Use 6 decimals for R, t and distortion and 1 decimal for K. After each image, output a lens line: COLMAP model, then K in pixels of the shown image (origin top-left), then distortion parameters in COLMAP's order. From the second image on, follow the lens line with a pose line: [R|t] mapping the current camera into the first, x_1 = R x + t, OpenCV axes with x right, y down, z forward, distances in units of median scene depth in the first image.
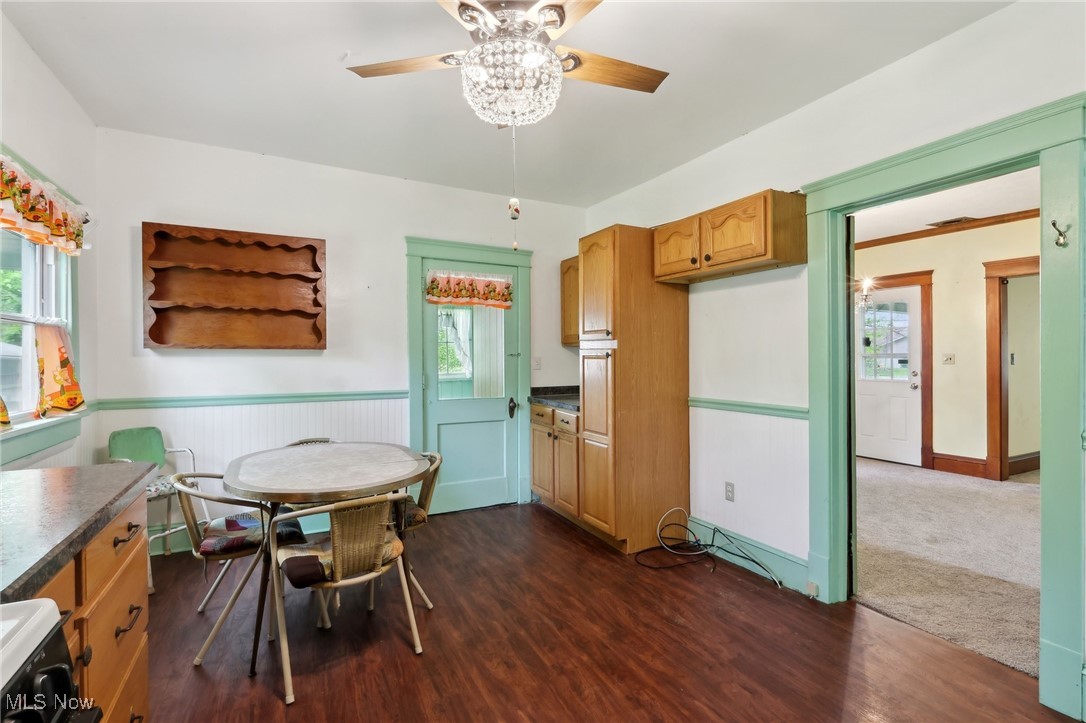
lens RADIAL K [[507.8, 0, 547.3], [0, 507.8, 360.2], [0, 0, 1]] dist [0.001326, 0.000579]
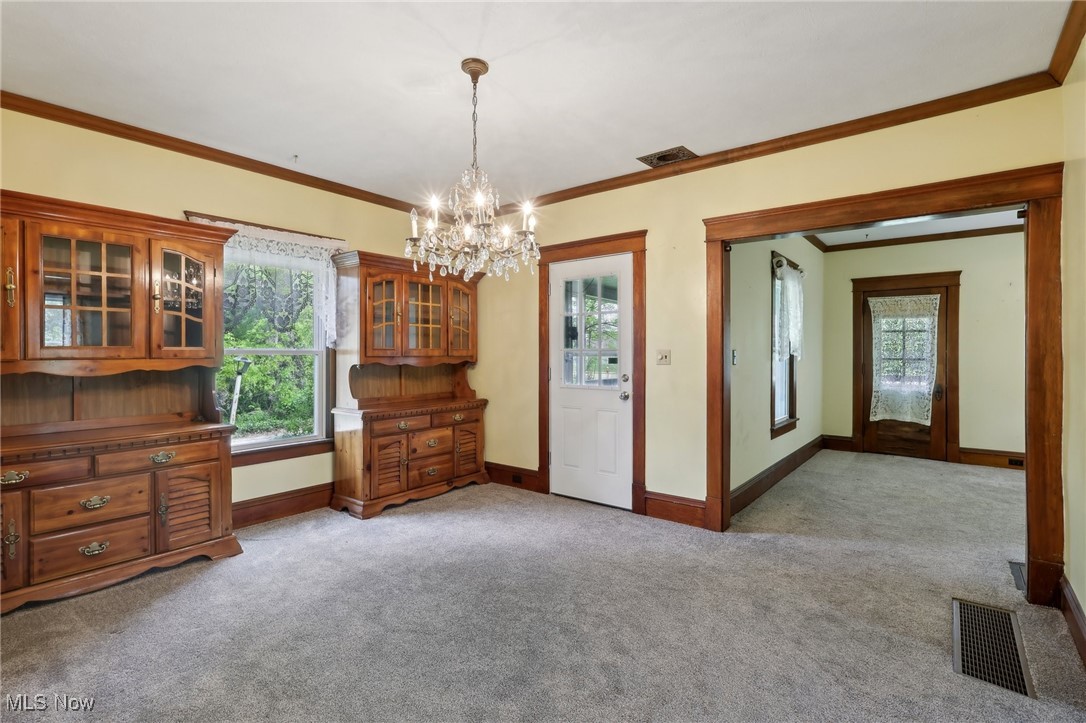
lens RADIAL K [[507.8, 0, 540.1], [0, 507.8, 358.0], [0, 0, 1]] dist [0.001326, 0.000579]
pose [[0.921862, 0.003920, 0.387500, 0.359504], [-0.004430, 0.999990, 0.000422, -0.000894], [-0.387494, -0.002106, 0.921870, 0.418663]]
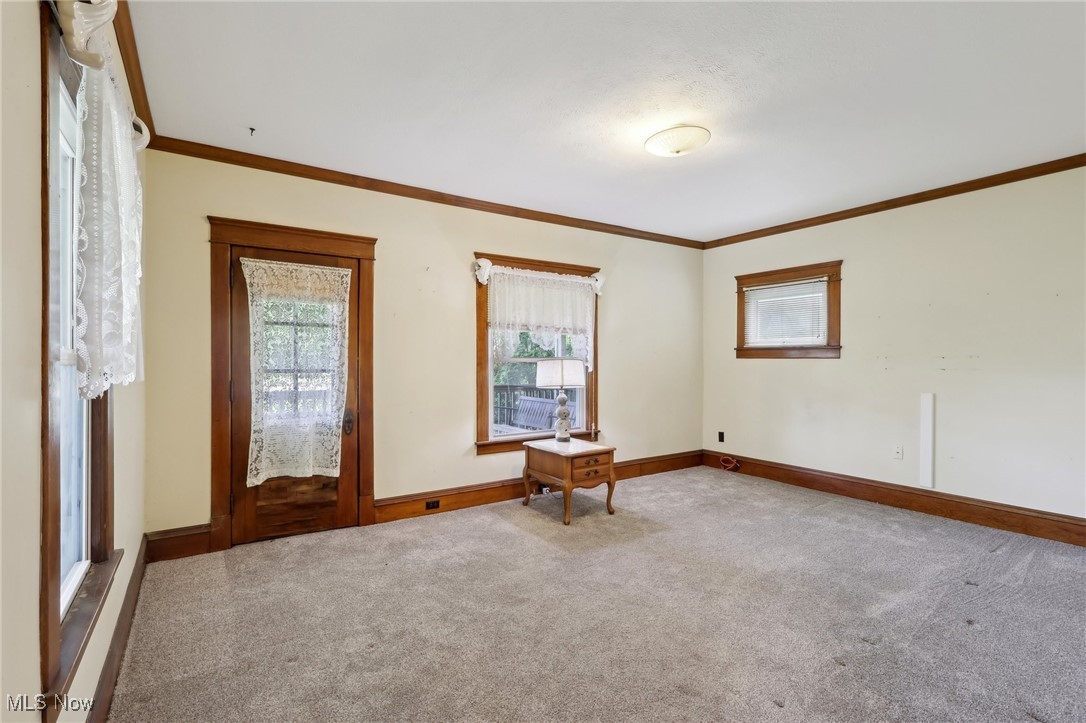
lens RADIAL K [[507.8, 0, 539.9], [0, 507.8, 360.8], [0, 0, 1]] dist [0.001326, 0.000579]
pose [[-0.088324, 0.004173, 0.996083, 0.715470], [0.004178, 0.999984, -0.003819, -0.008263], [-0.996083, 0.003824, -0.088340, 0.762214]]
